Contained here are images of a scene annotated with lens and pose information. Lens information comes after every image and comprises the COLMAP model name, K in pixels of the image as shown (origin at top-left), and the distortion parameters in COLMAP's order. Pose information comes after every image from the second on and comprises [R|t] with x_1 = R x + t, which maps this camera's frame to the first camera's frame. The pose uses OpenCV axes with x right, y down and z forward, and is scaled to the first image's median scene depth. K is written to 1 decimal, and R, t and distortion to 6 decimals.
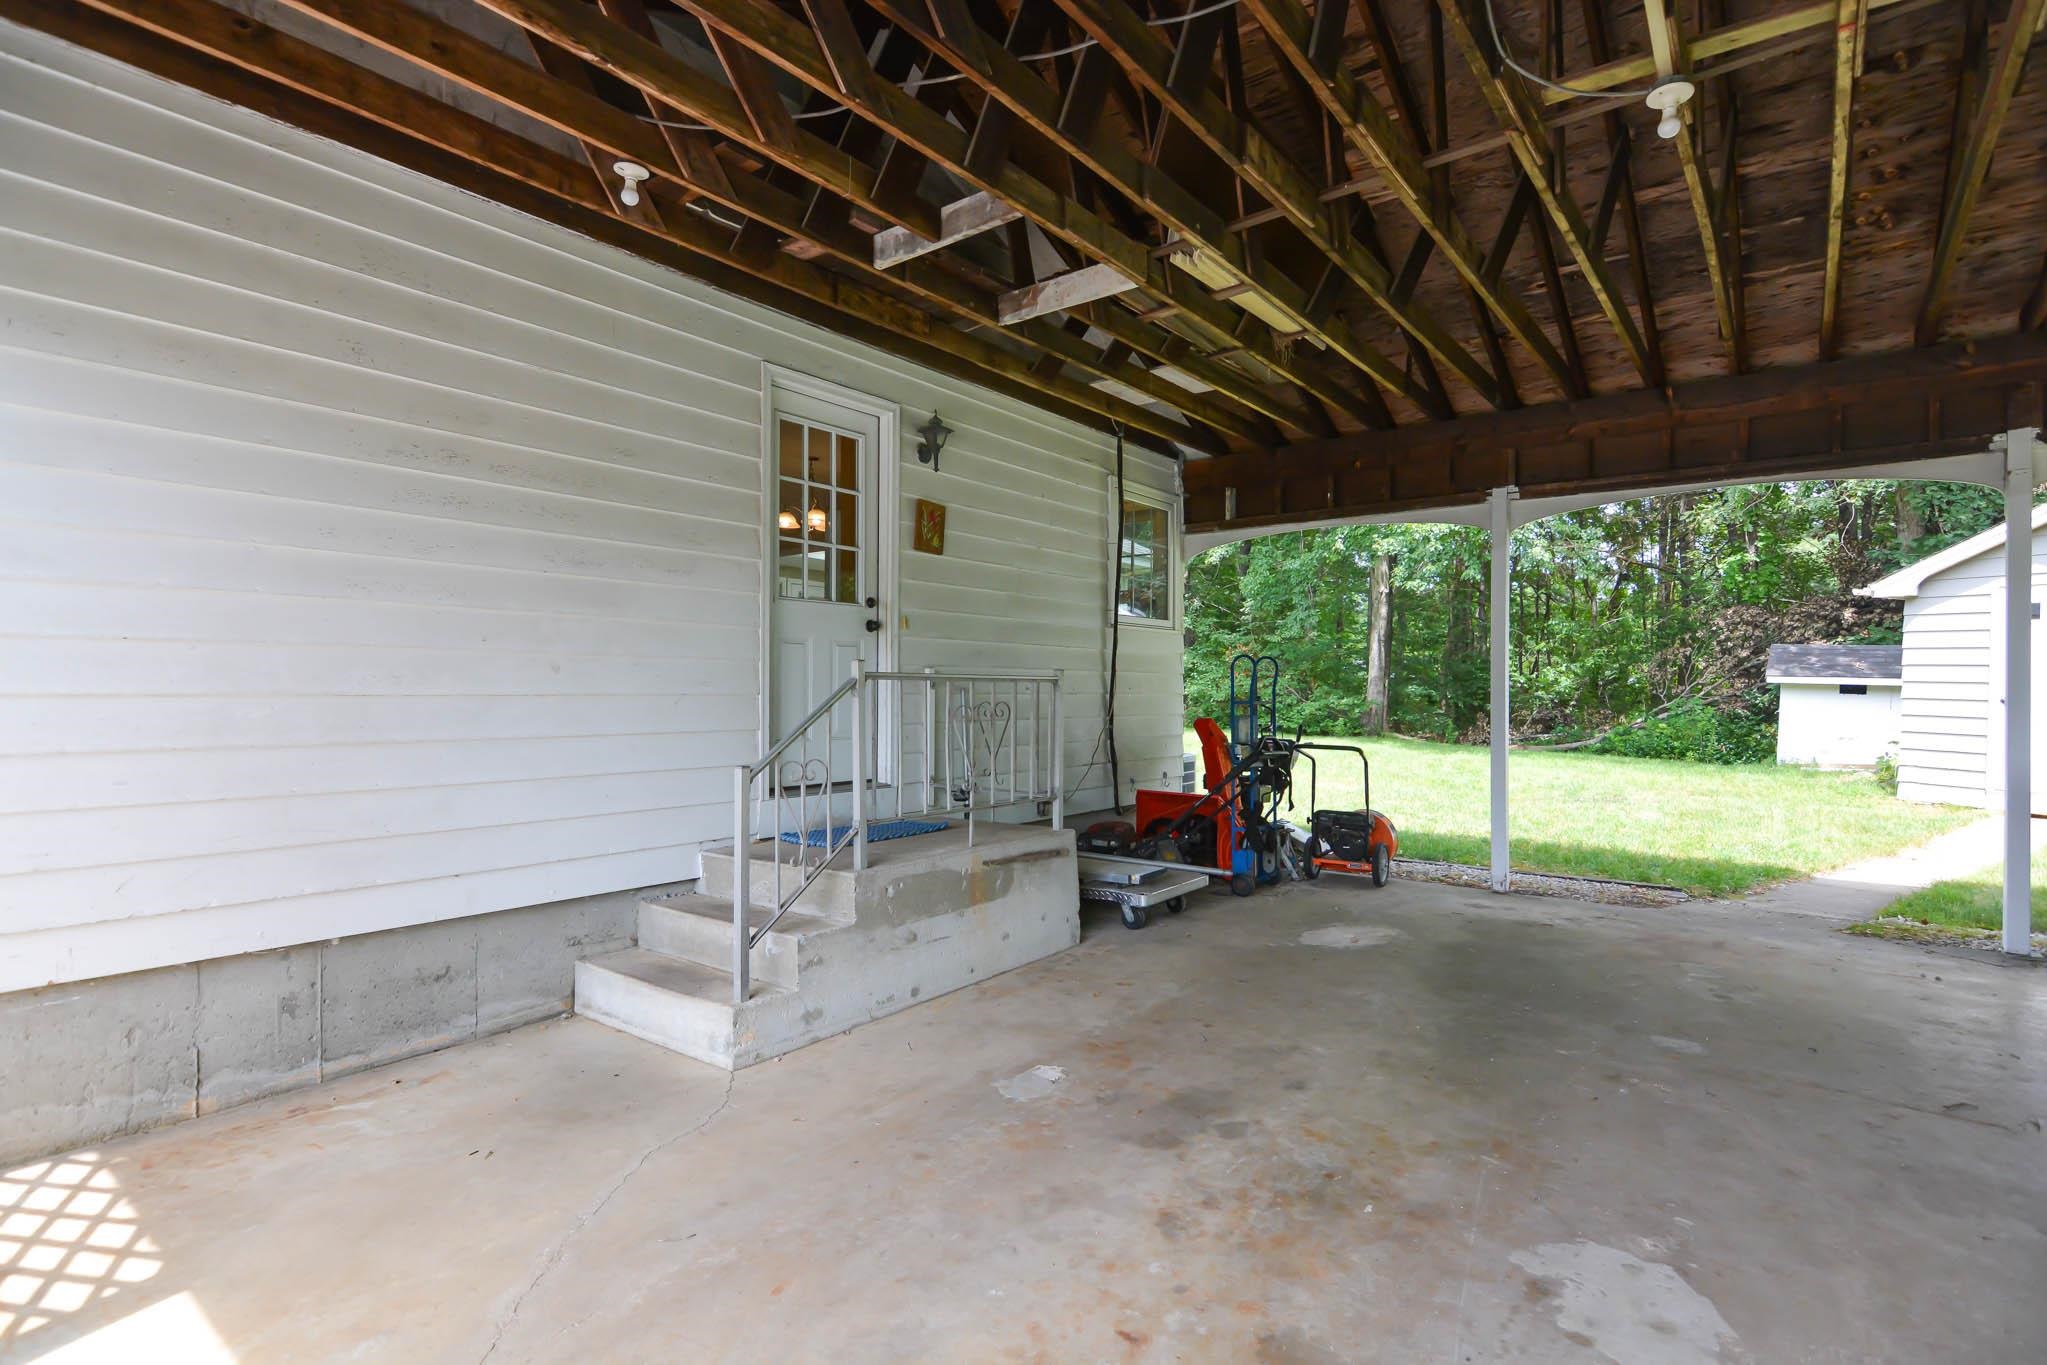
lens RADIAL K [[956.8, 0, 1023.5], [0, 956.8, 682.5], [0, 0, 1]] dist [0.018575, -0.000261]
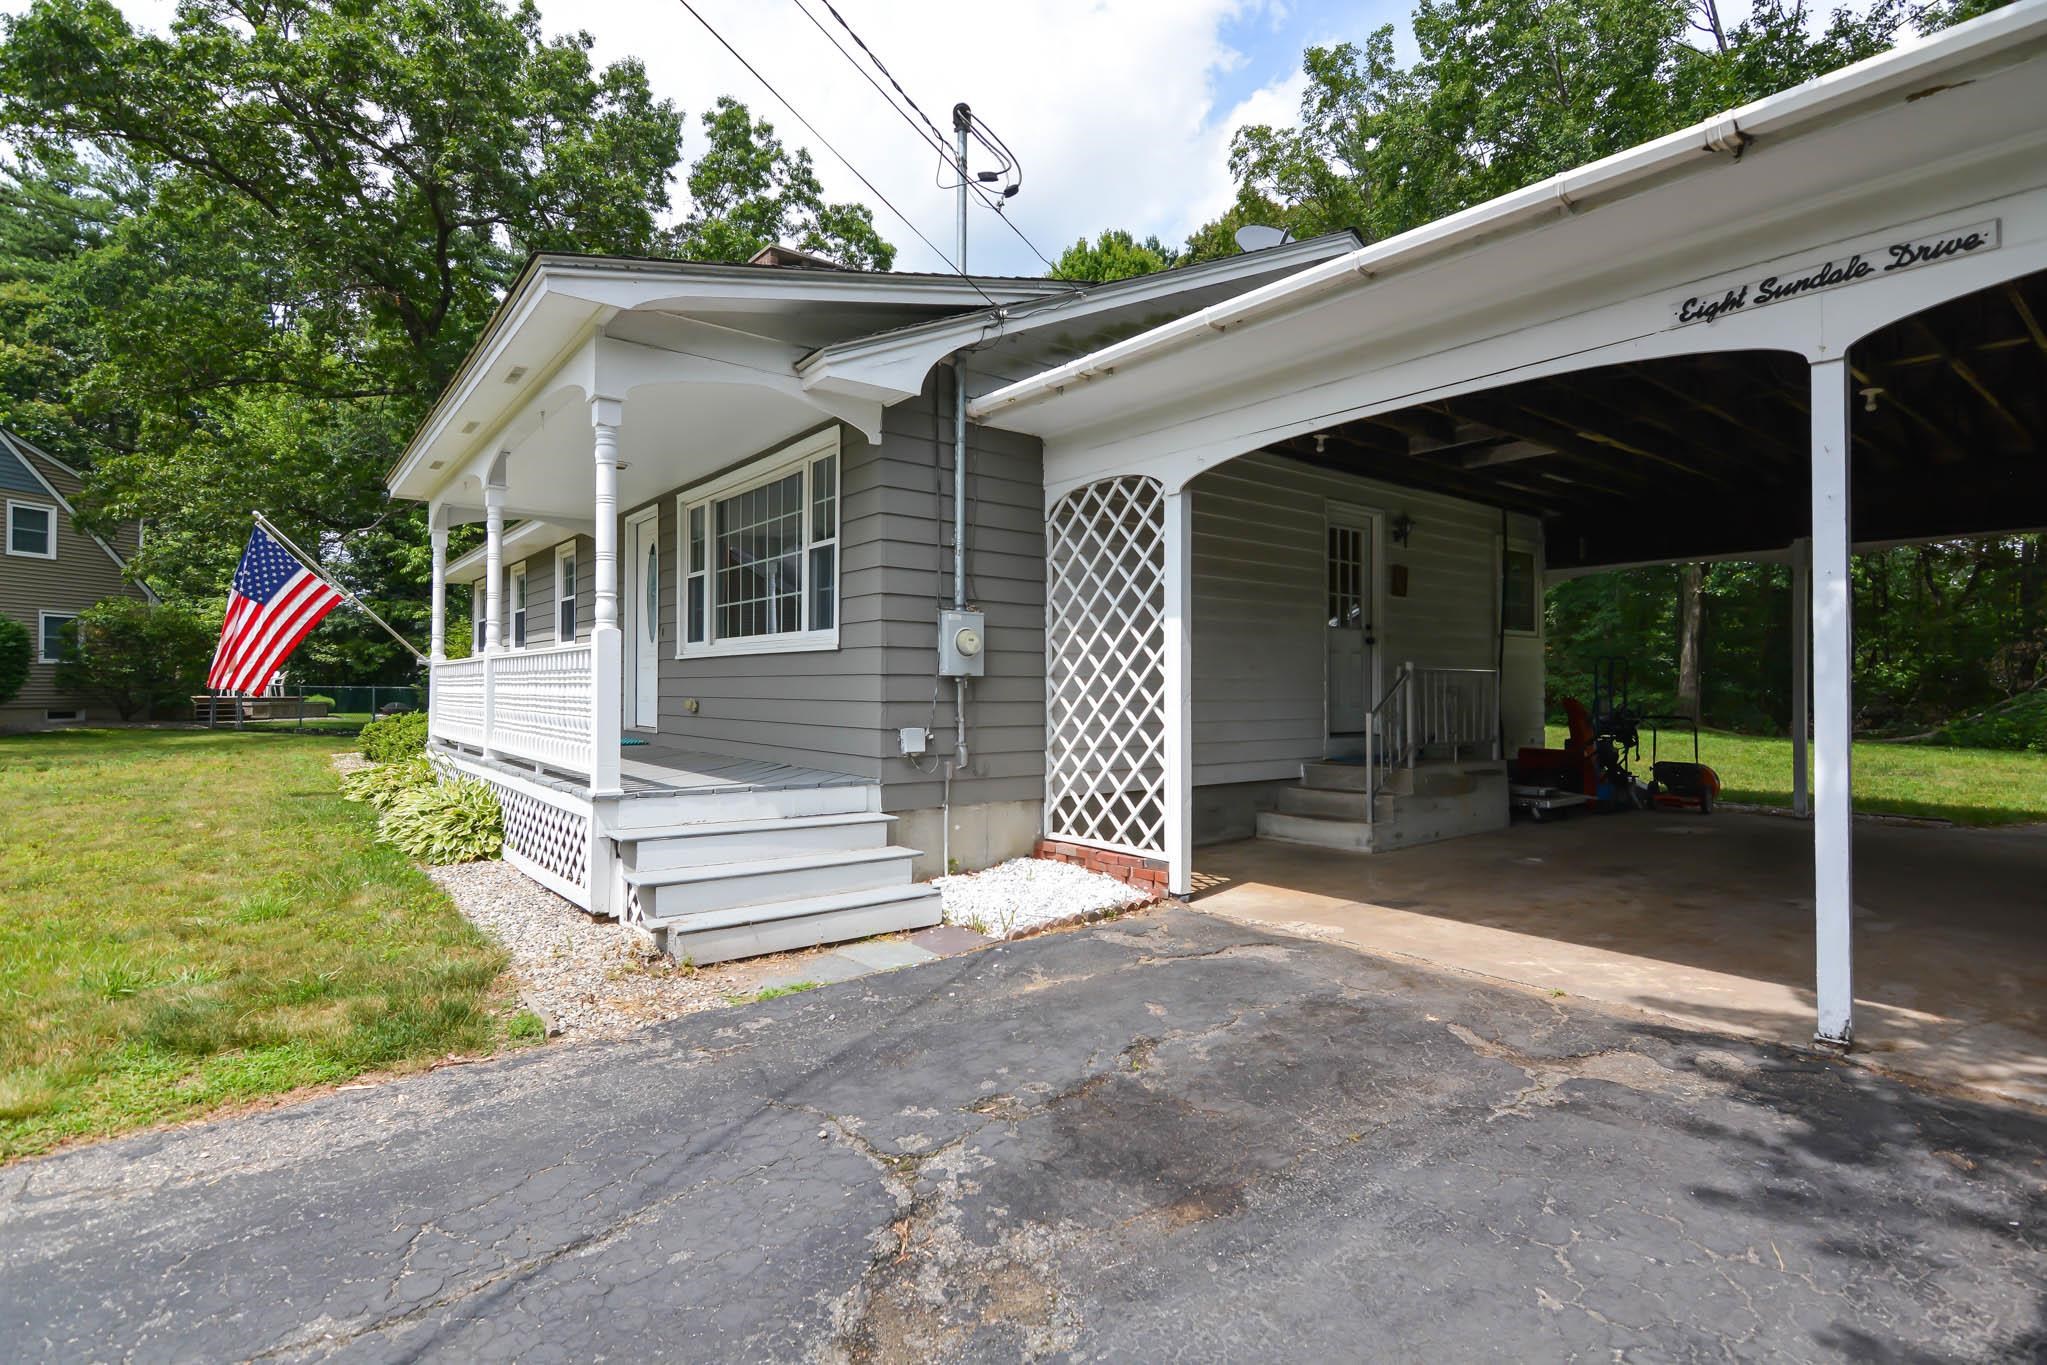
lens RADIAL K [[982.2, 0, 1026.5], [0, 982.2, 686.1], [0, 0, 1]] dist [0.003971, -0.006678]
pose [[0.972968, -0.004524, -0.230897, -0.266265], [0.004653, 0.999989, 0.000015, 0.013478], [0.230895, -0.001089, 0.972978, -0.638412]]
